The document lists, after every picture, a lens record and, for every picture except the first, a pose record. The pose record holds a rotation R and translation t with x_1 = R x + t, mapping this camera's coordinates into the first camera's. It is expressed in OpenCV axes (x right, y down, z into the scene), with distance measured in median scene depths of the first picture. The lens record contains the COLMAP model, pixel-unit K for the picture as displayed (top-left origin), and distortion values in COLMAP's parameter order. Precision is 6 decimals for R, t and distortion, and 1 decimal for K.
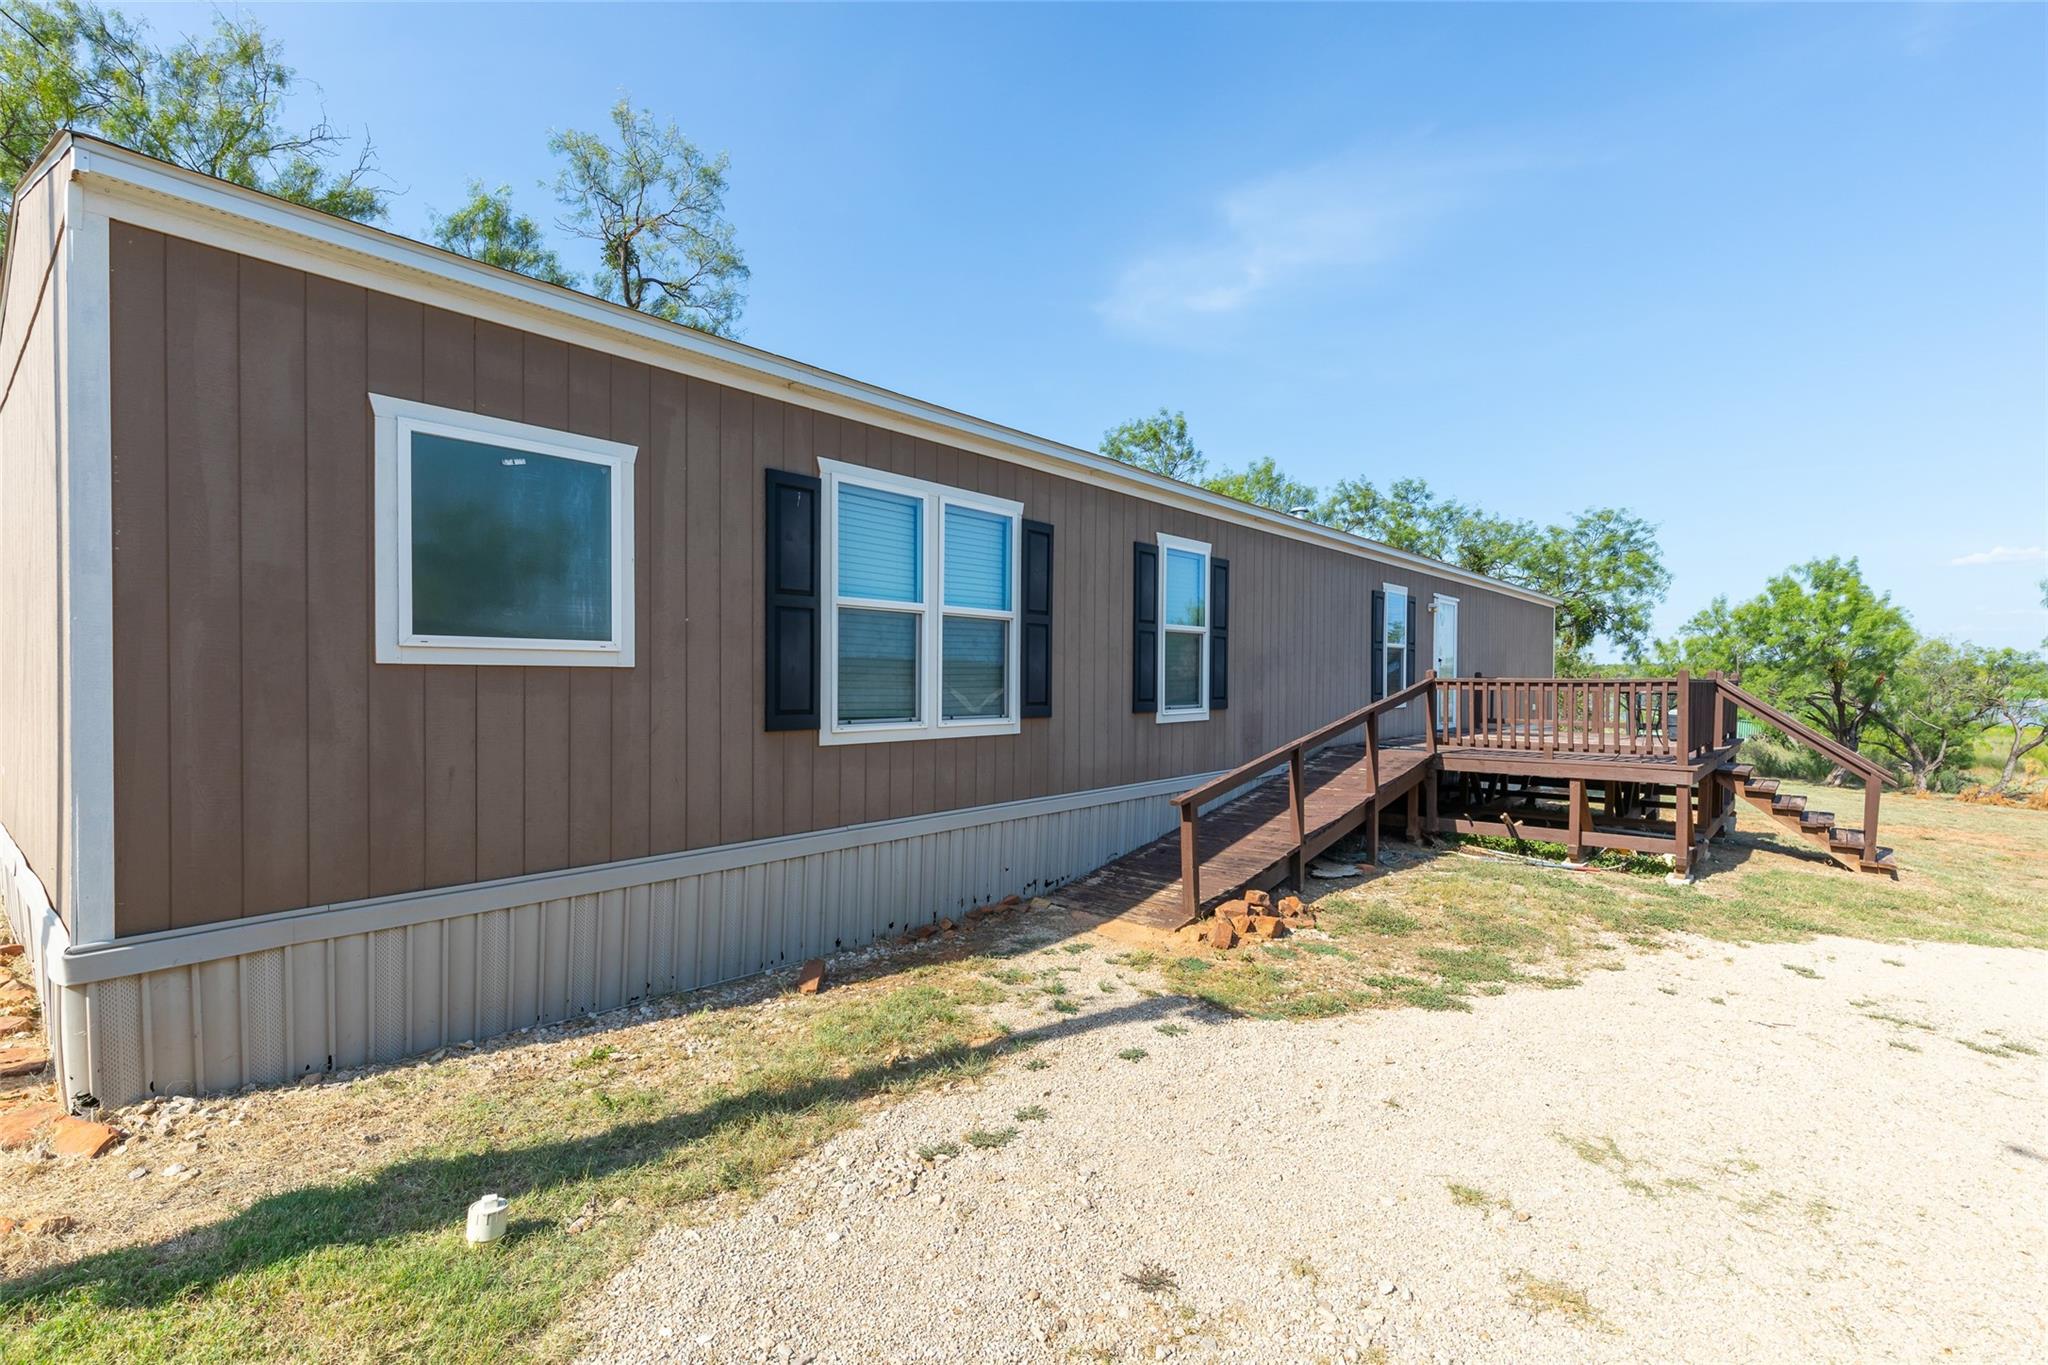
lens RADIAL K [[935.7, 0, 1022.7], [0, 935.7, 680.9], [0, 0, 1]] dist [0.039287, 0.000208]
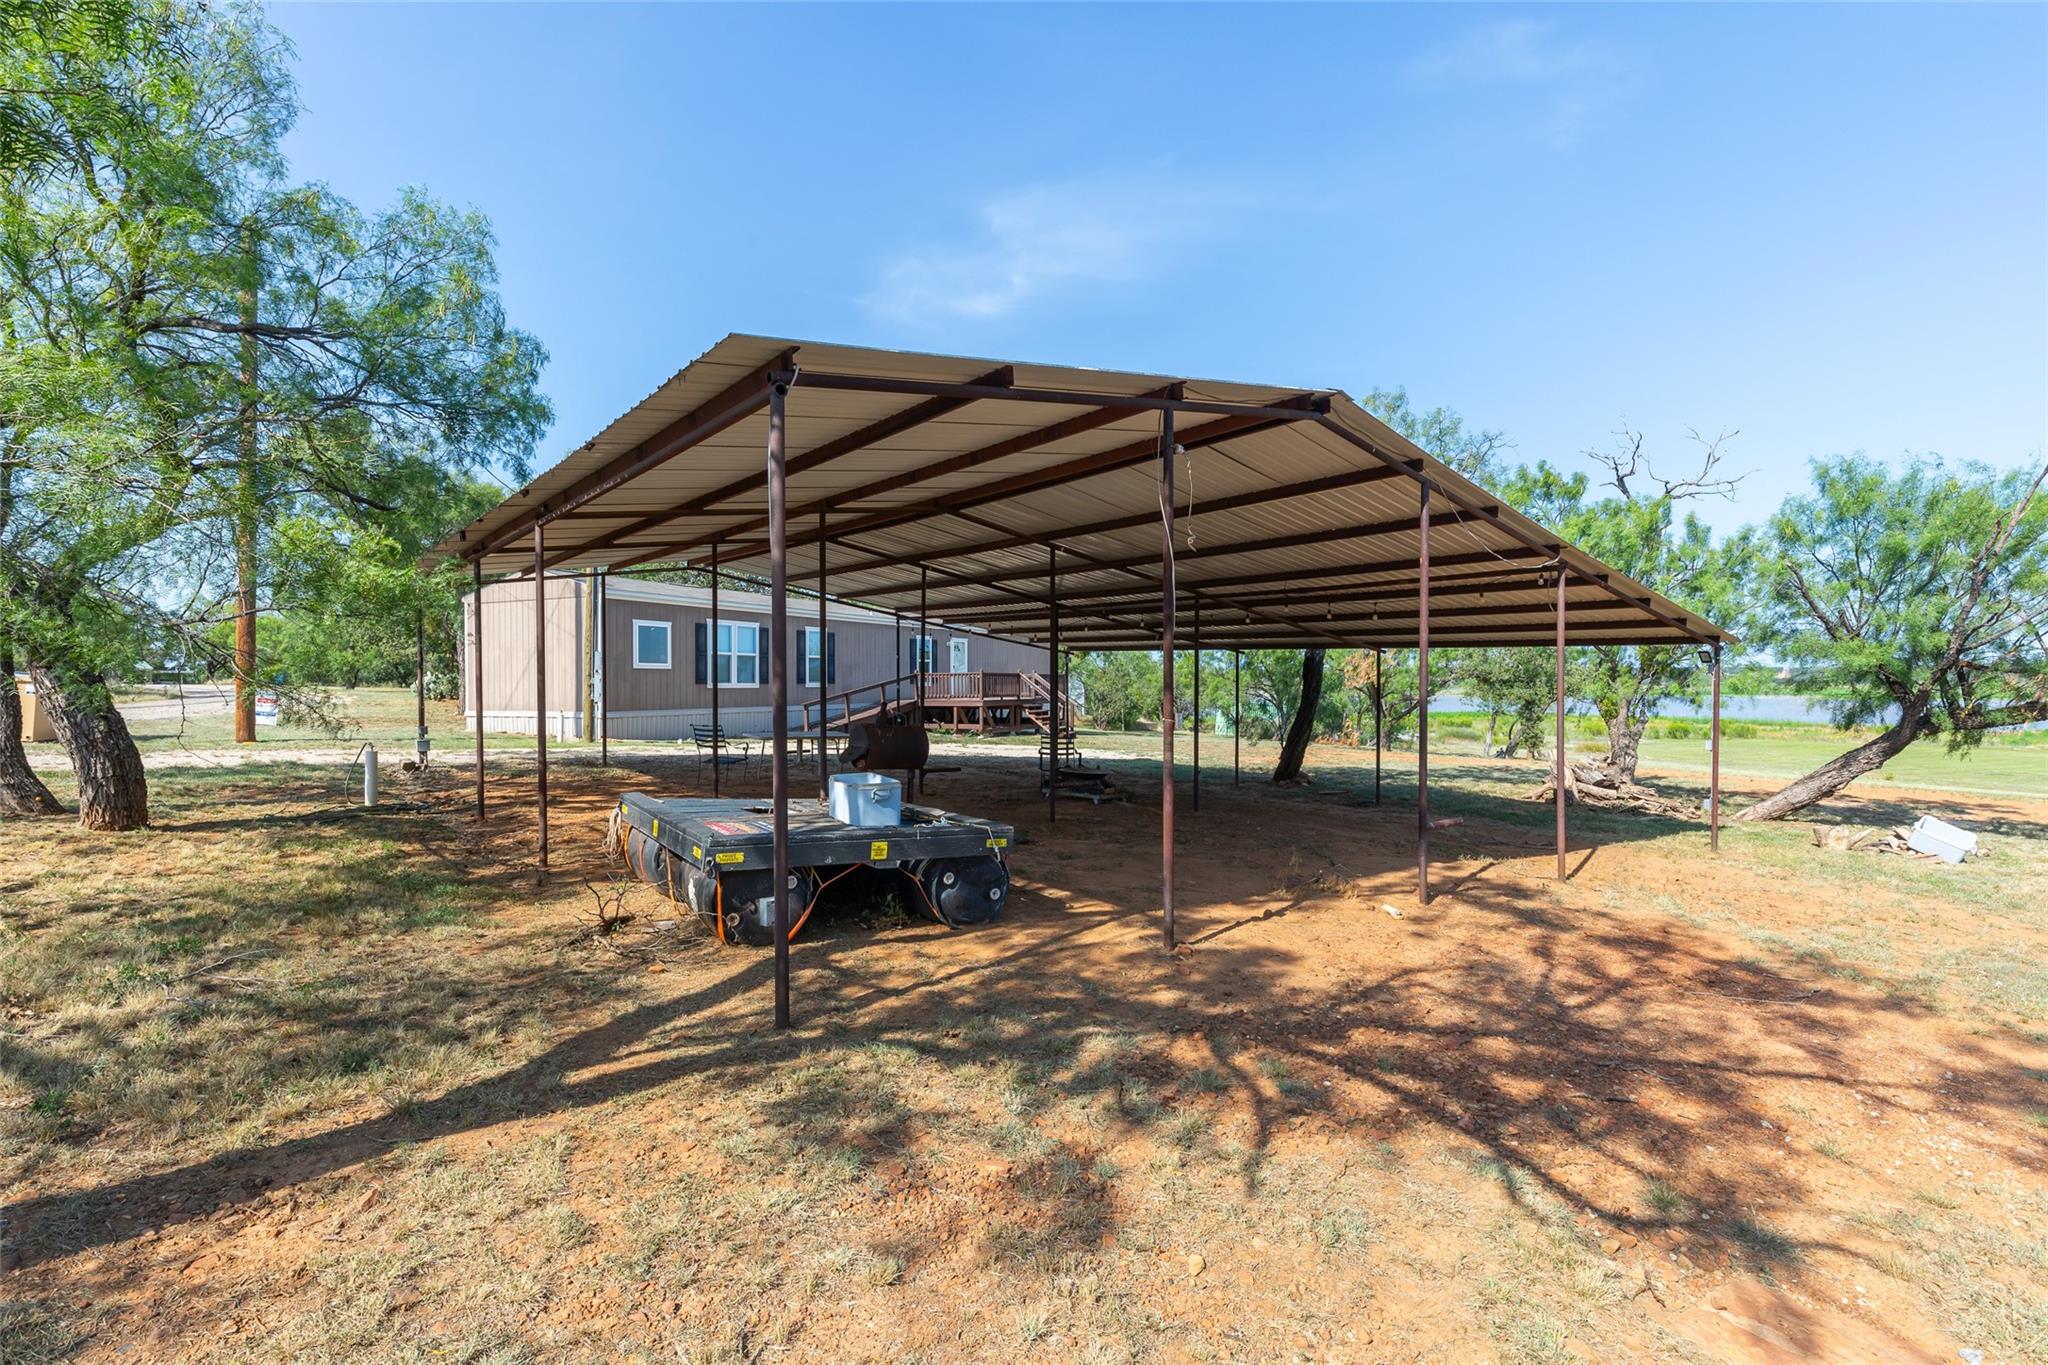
lens RADIAL K [[1000.6, 0, 1024.6], [0, 1000.6, 685.0], [0, 0, 1]] dist [0.002307, 0.000059]
pose [[0.972145, -0.013113, 0.234014, 0.088767], [0.014923, 0.999871, -0.005966, 0.083800], [-0.233905, 0.009292, 0.972215, -2.953413]]
